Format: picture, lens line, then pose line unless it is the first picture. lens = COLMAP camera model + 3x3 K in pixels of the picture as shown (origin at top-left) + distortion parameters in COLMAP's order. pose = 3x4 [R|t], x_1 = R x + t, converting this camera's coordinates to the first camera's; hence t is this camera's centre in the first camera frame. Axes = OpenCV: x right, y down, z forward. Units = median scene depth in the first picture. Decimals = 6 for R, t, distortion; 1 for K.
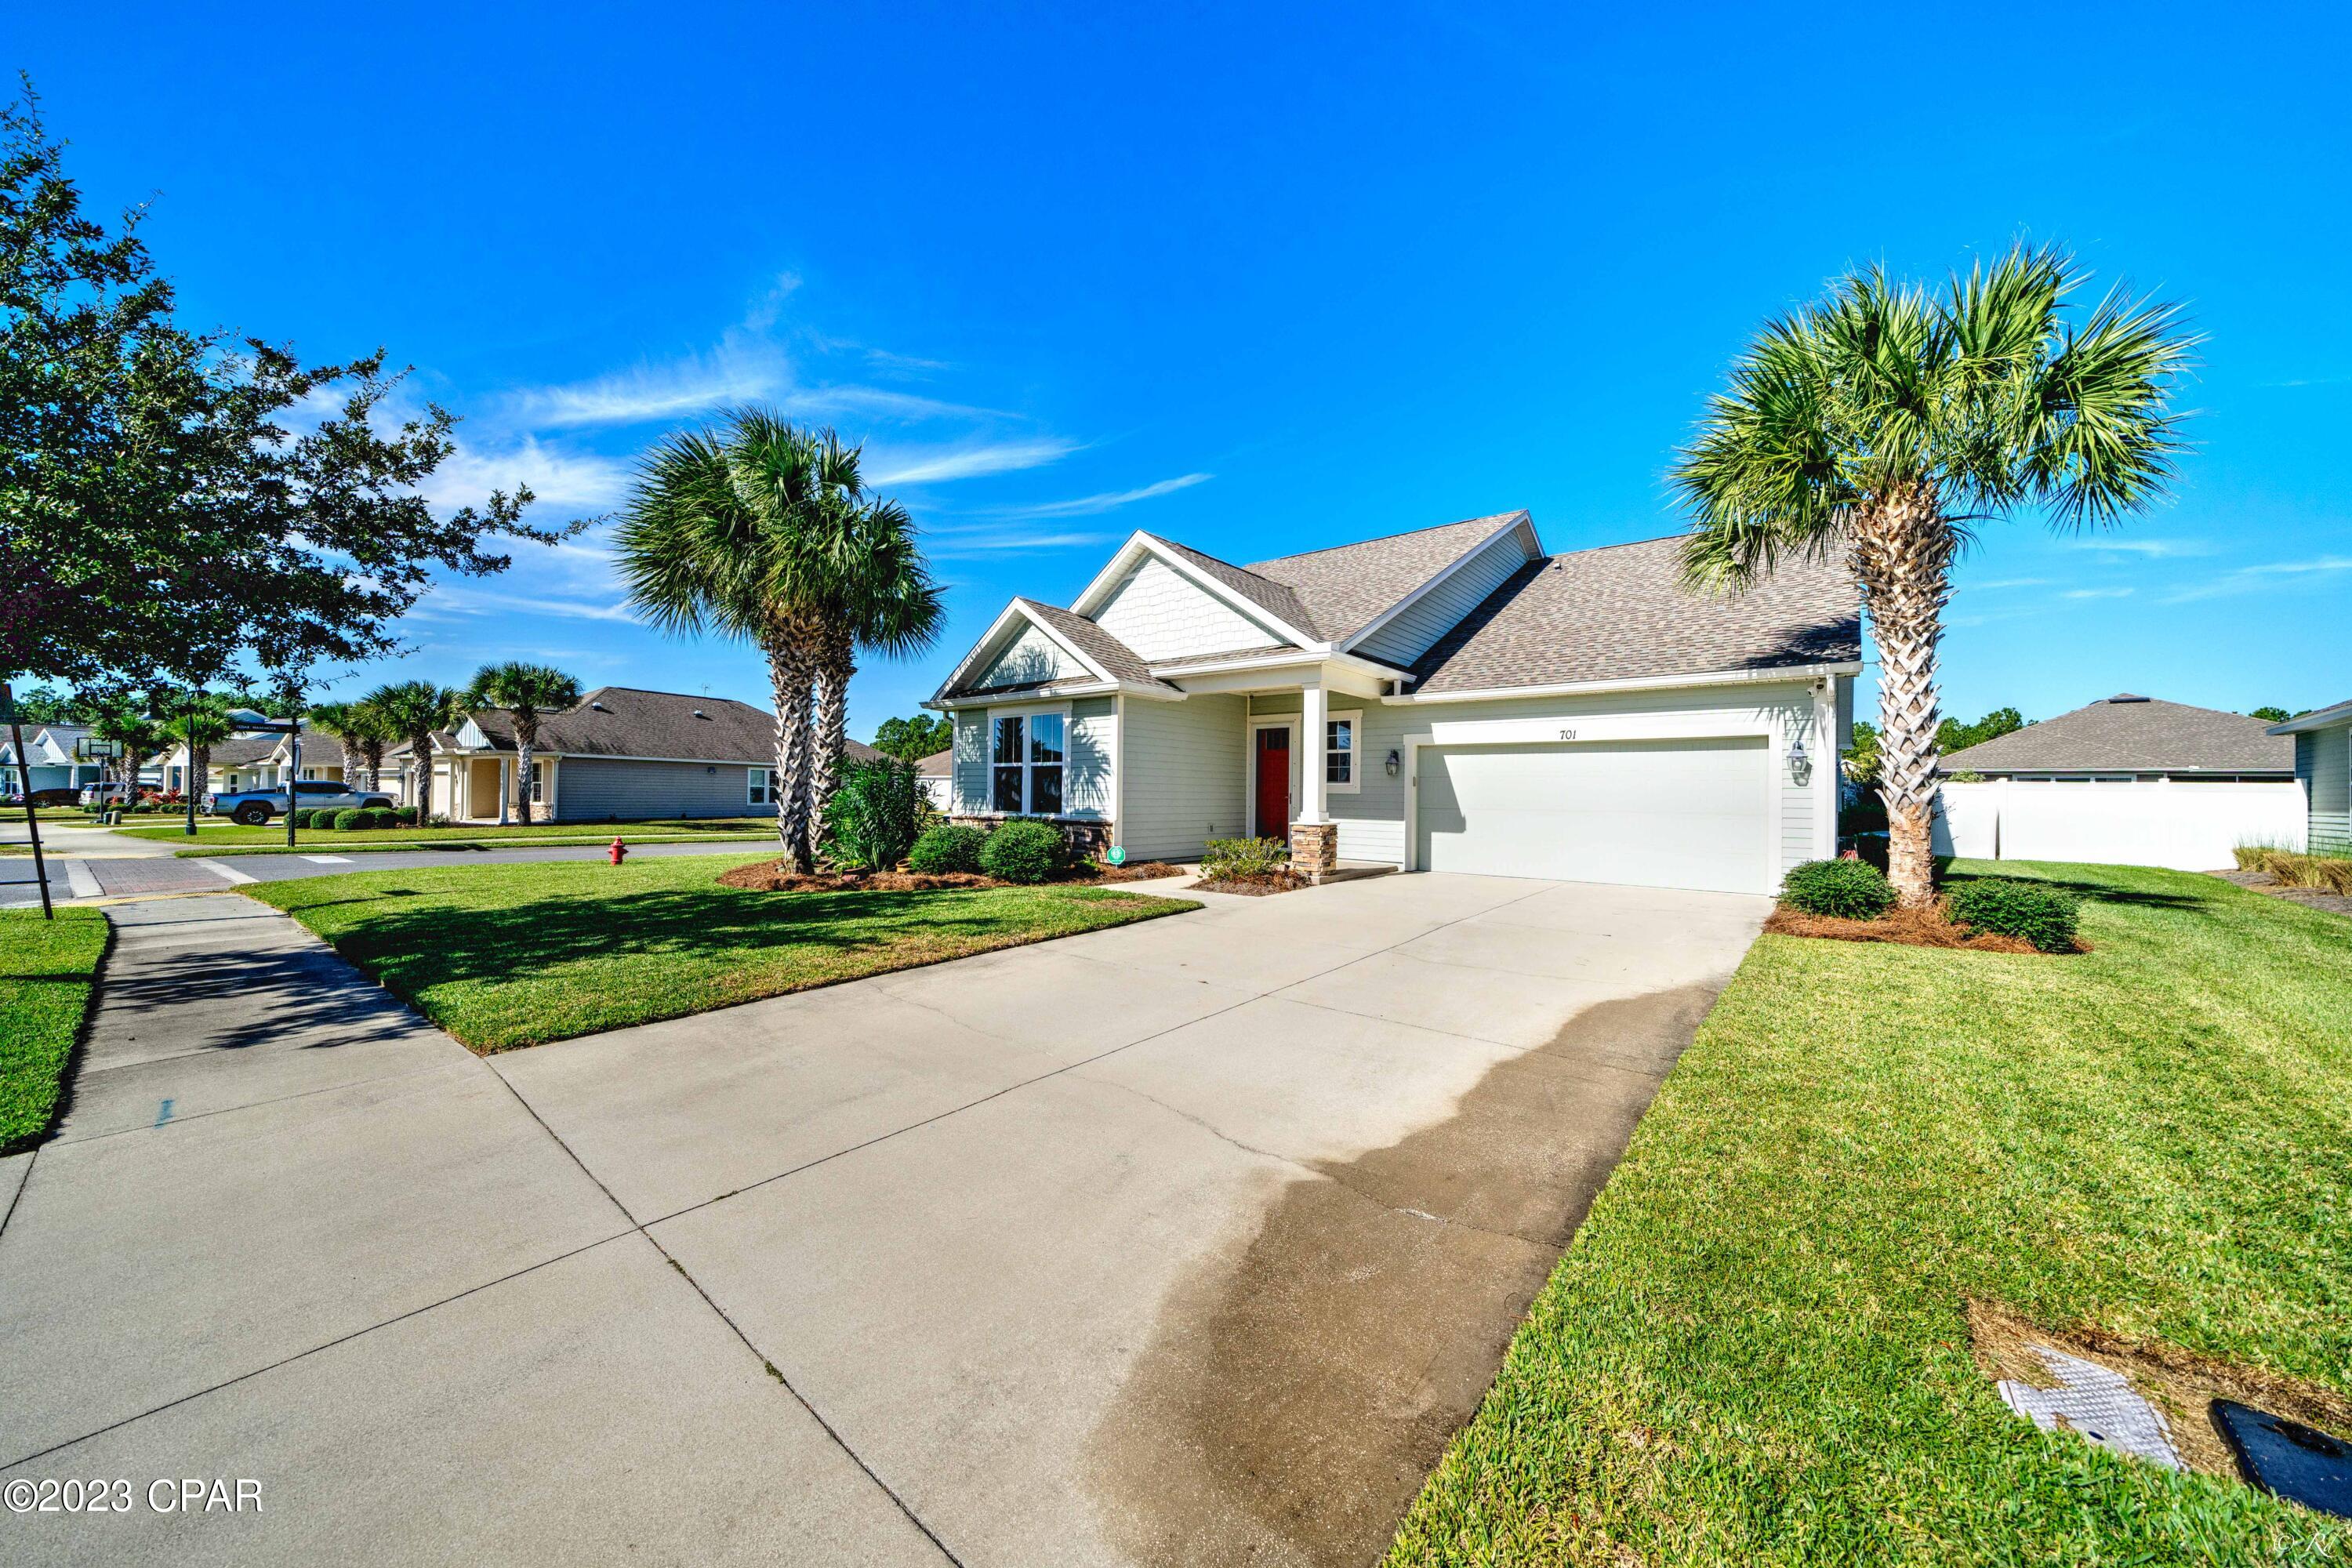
lens RADIAL K [[846.1, 0, 1176.0], [0, 846.1, 784.0], [0, 0, 1]] dist [0.000074, 0.000003]
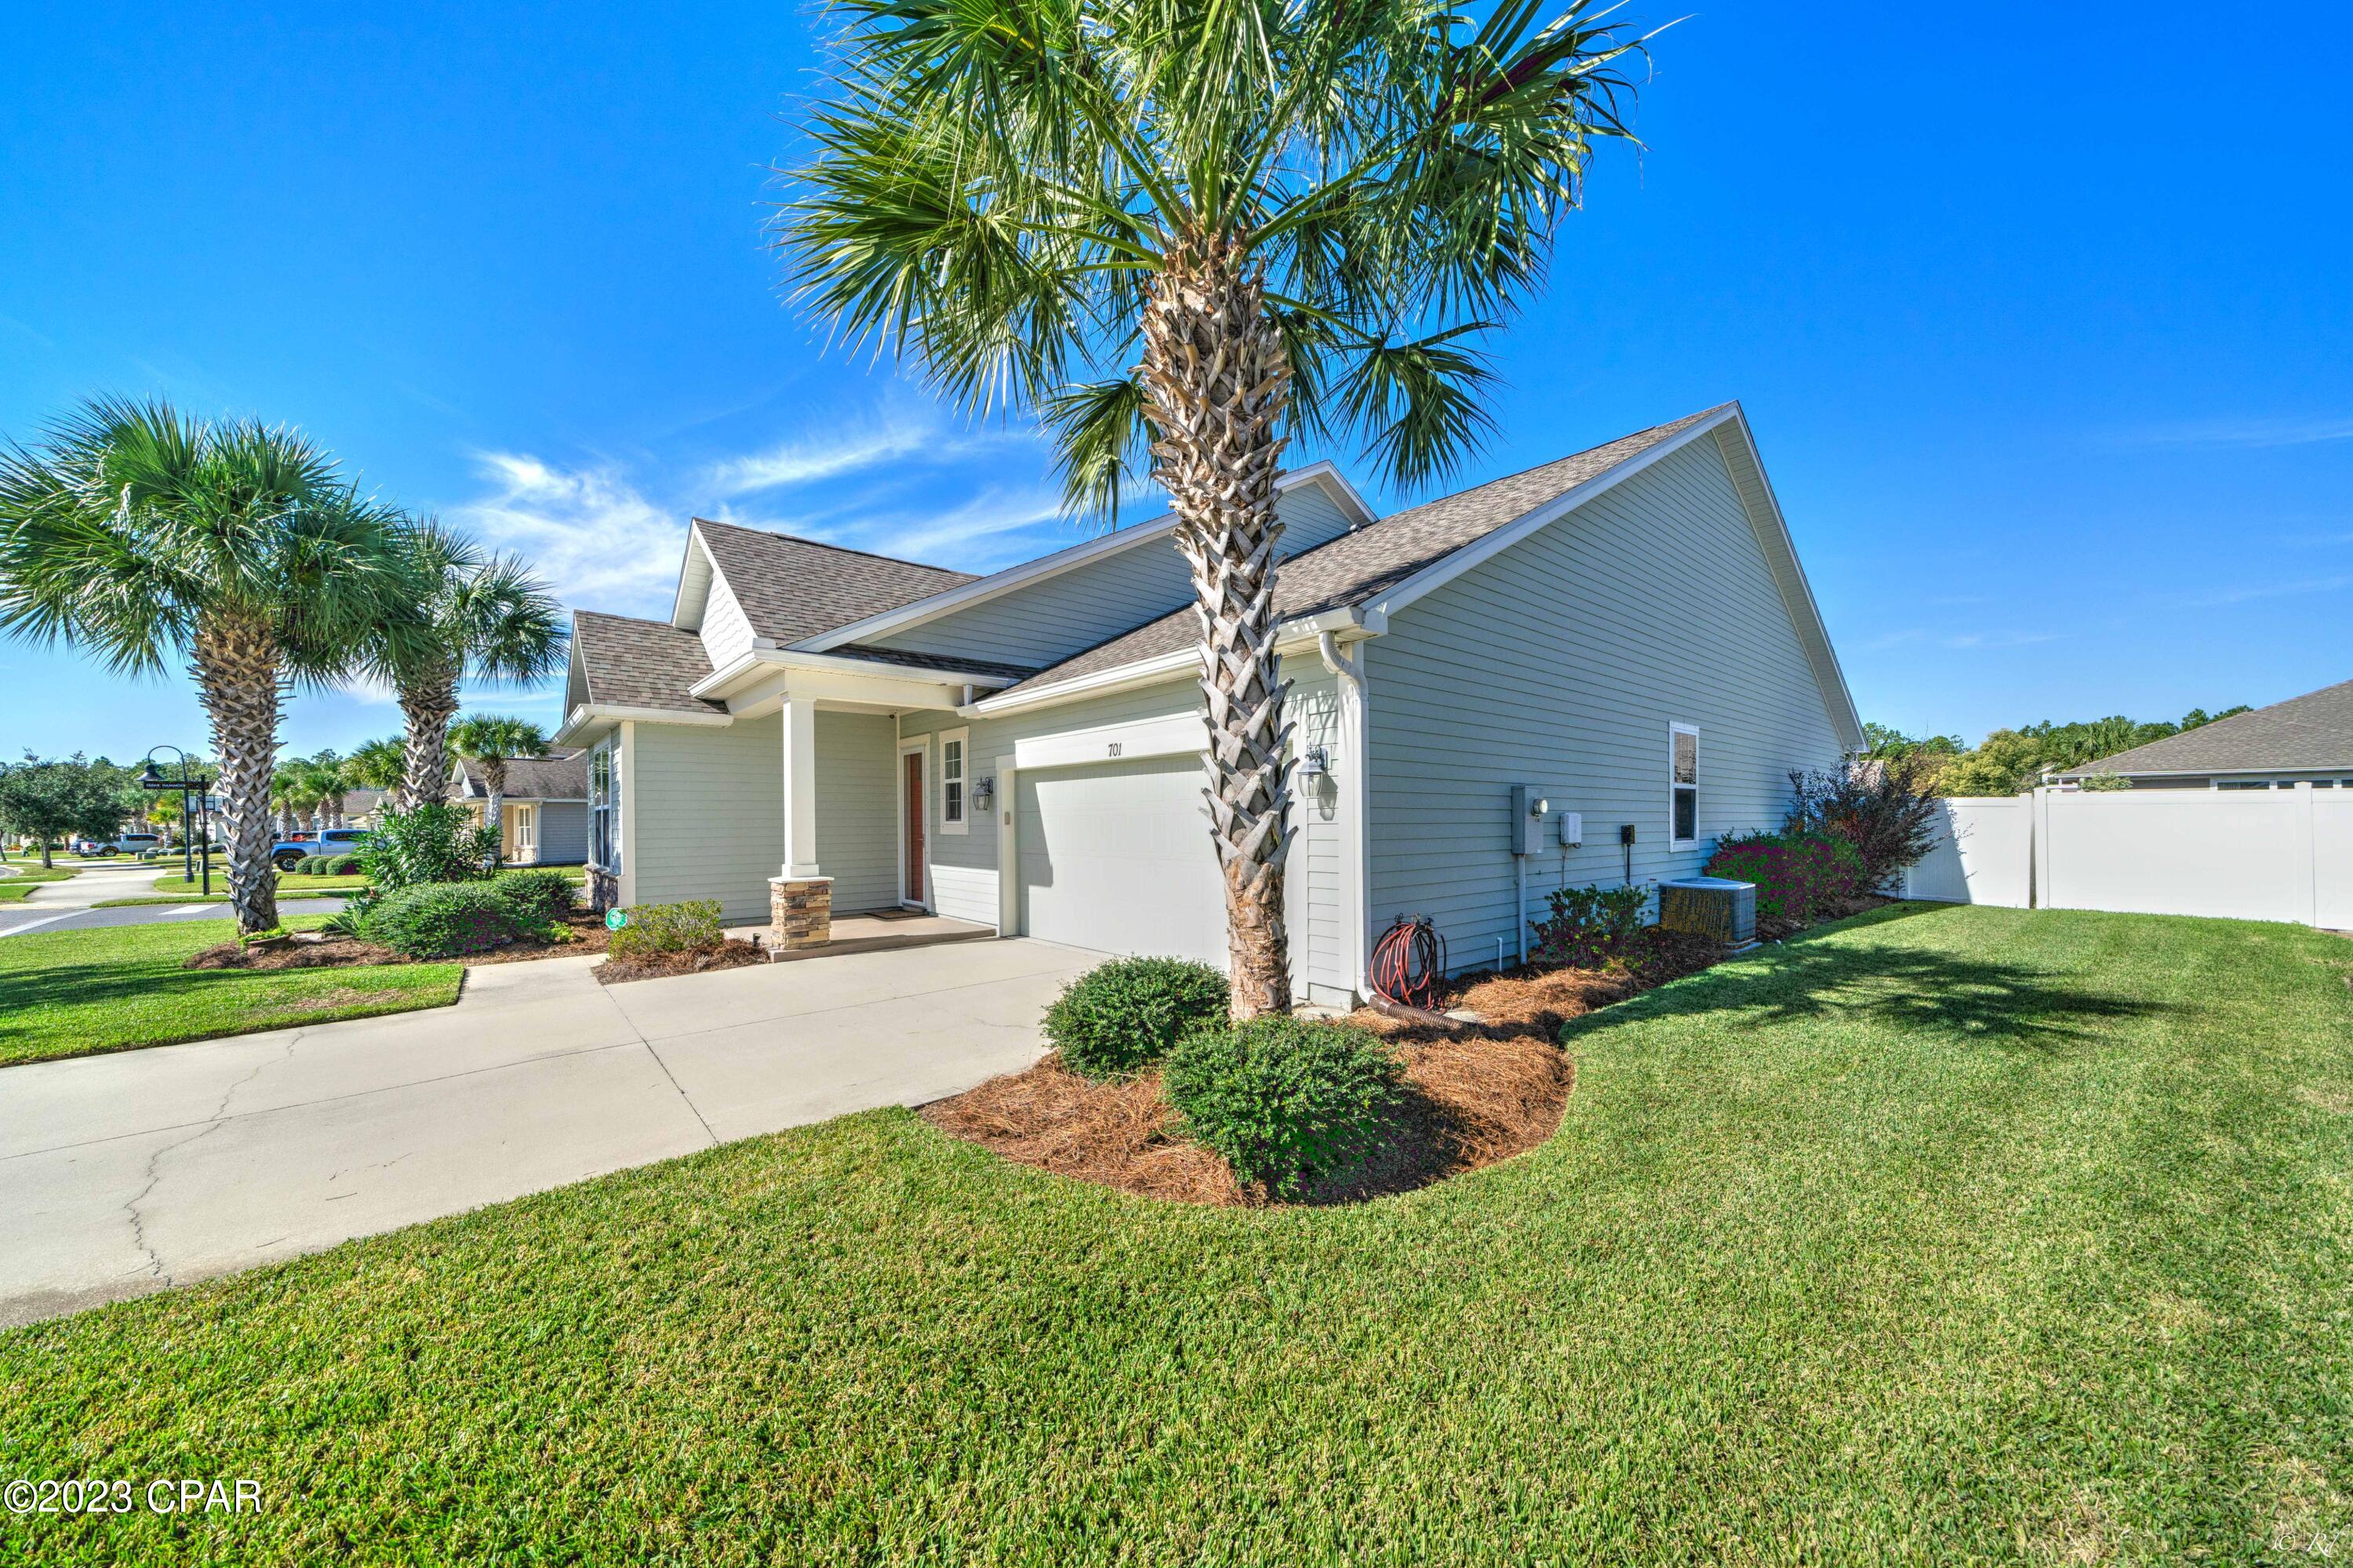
lens RADIAL K [[862.2, 0, 1170.3], [0, 862.2, 840.0], [0, 0, 1]] dist [-0.004202, -0.000339]
pose [[0.981277, -0.016153, -0.191921, 0.576287], [0.022679, 0.999235, 0.031857, -0.004988], [0.191260, -0.035614, 0.980893, 0.267774]]
